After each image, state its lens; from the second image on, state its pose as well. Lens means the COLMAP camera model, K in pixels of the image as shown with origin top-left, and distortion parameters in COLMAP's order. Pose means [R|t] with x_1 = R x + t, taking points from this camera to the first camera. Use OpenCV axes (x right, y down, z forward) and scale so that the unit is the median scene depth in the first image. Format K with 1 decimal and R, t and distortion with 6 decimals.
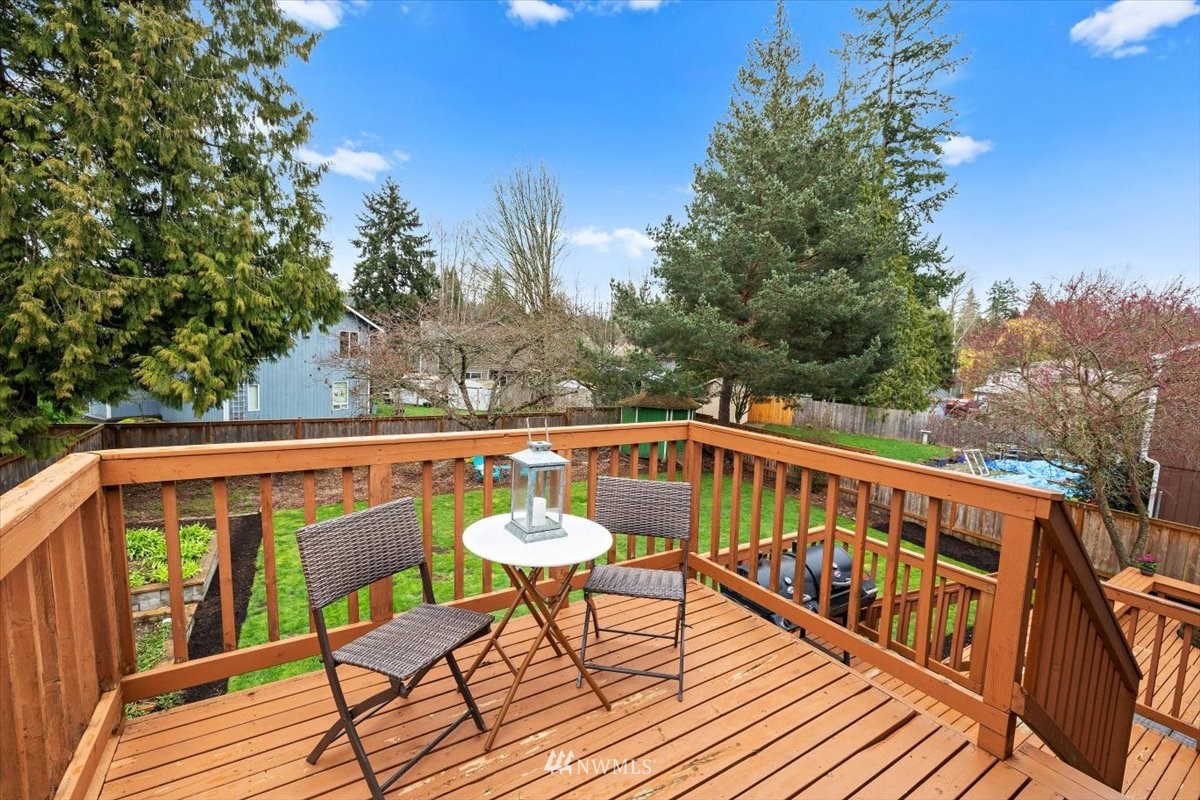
lens RADIAL K [[528.0, 0, 599.2], [0, 528.0, 386.1], [0, 0, 1]] dist [0.008098, -0.000206]
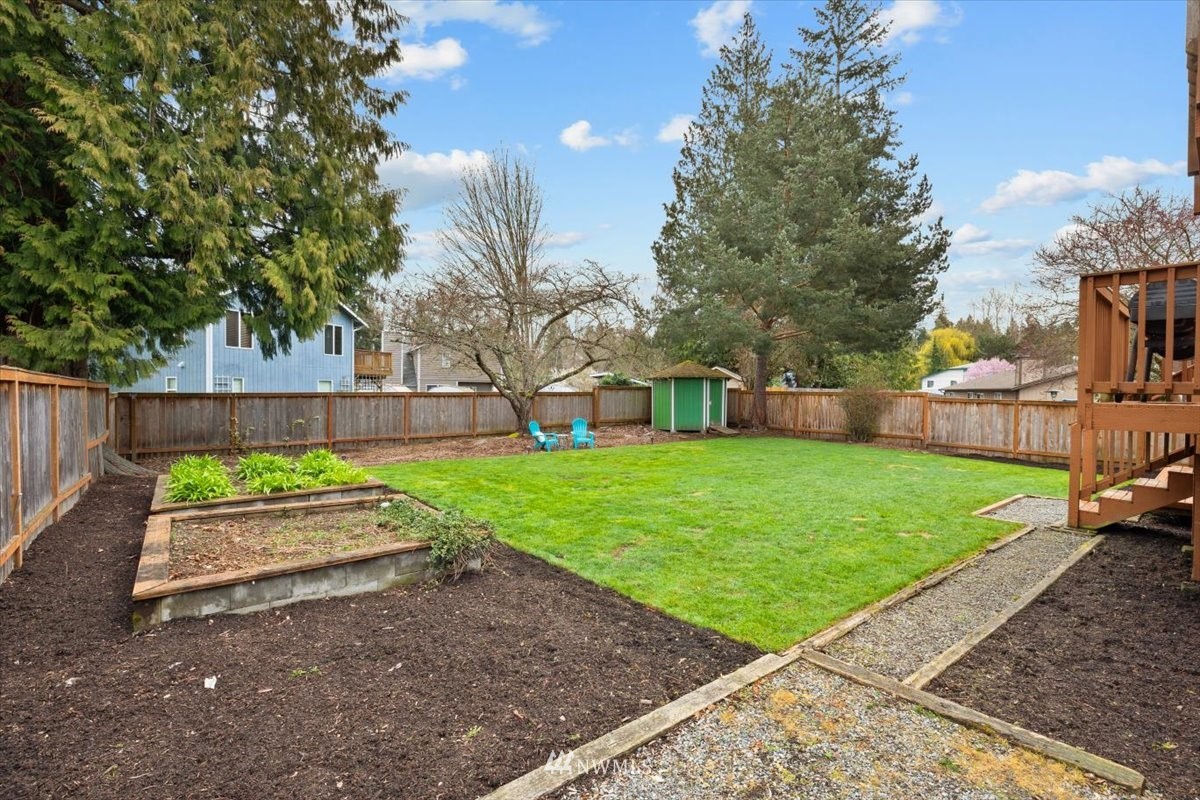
lens RADIAL K [[555.6, 0, 601.0], [0, 555.6, 385.8], [0, 0, 1]] dist [-0.005277, 0.000512]
pose [[0.988168, -0.043225, 0.147161, -0.117200], [0.054134, 0.996010, -0.070951, 0.065628], [-0.143507, 0.078078, 0.986564, 0.005566]]
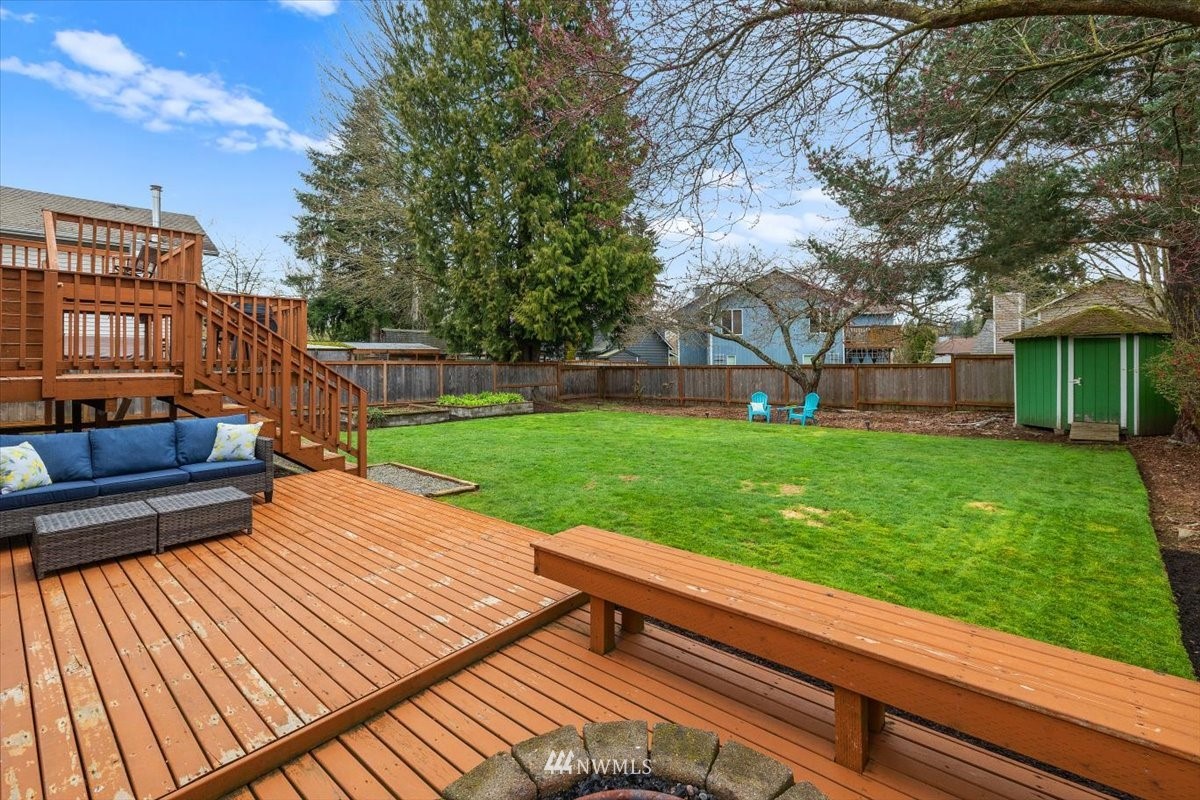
lens RADIAL K [[528.4, 0, 600.5], [0, 528.4, 362.8], [0, 0, 1]] dist [0.001471, -0.000047]
pose [[0.281754, -0.054238, -0.957953, 0.289377], [-0.048836, 0.996296, -0.070773, 0.072847], [0.958243, 0.066723, 0.278061, 0.208105]]
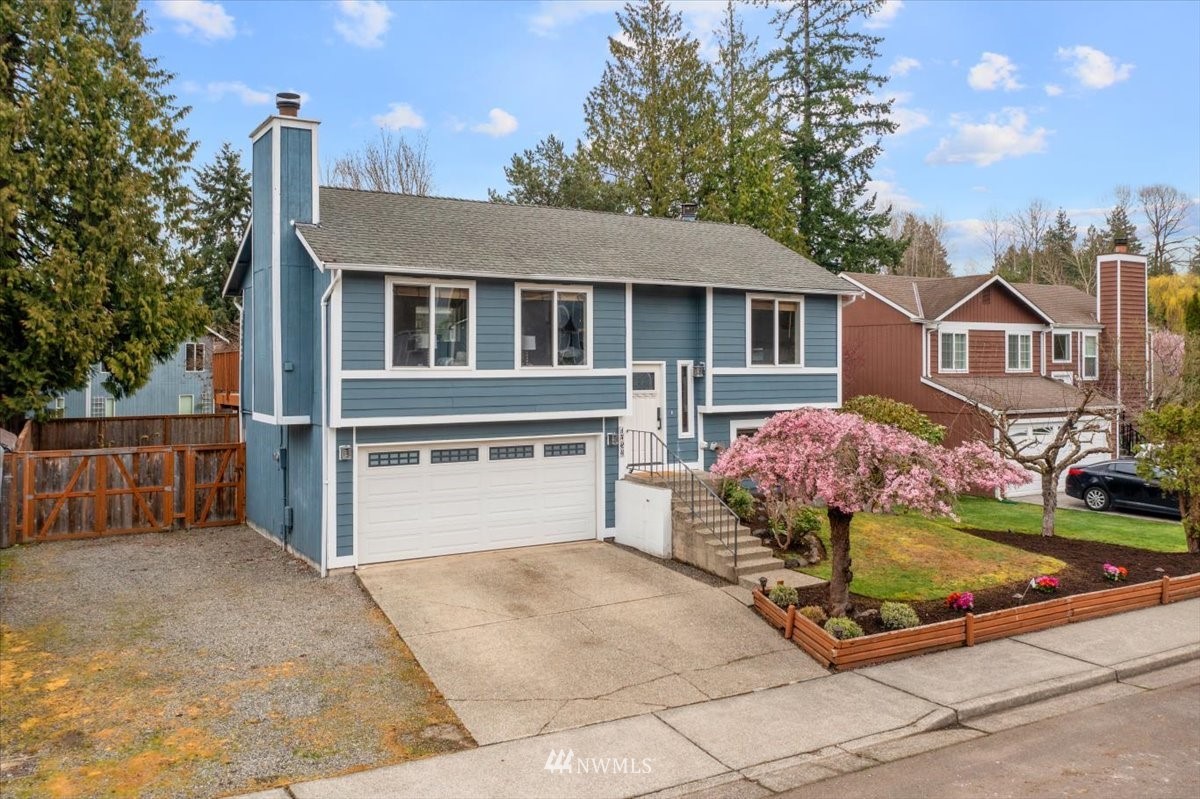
lens RADIAL K [[1026.4, 0, 598.1], [0, 1026.4, 316.8], [0, 0, 1]] dist [0.007719, -0.004658]
pose [[0.998521, -0.051995, -0.015902, 0.214823], [0.049846, 0.992199, -0.114264, 0.072506], [0.021719, 0.113302, 0.993323, -0.619120]]
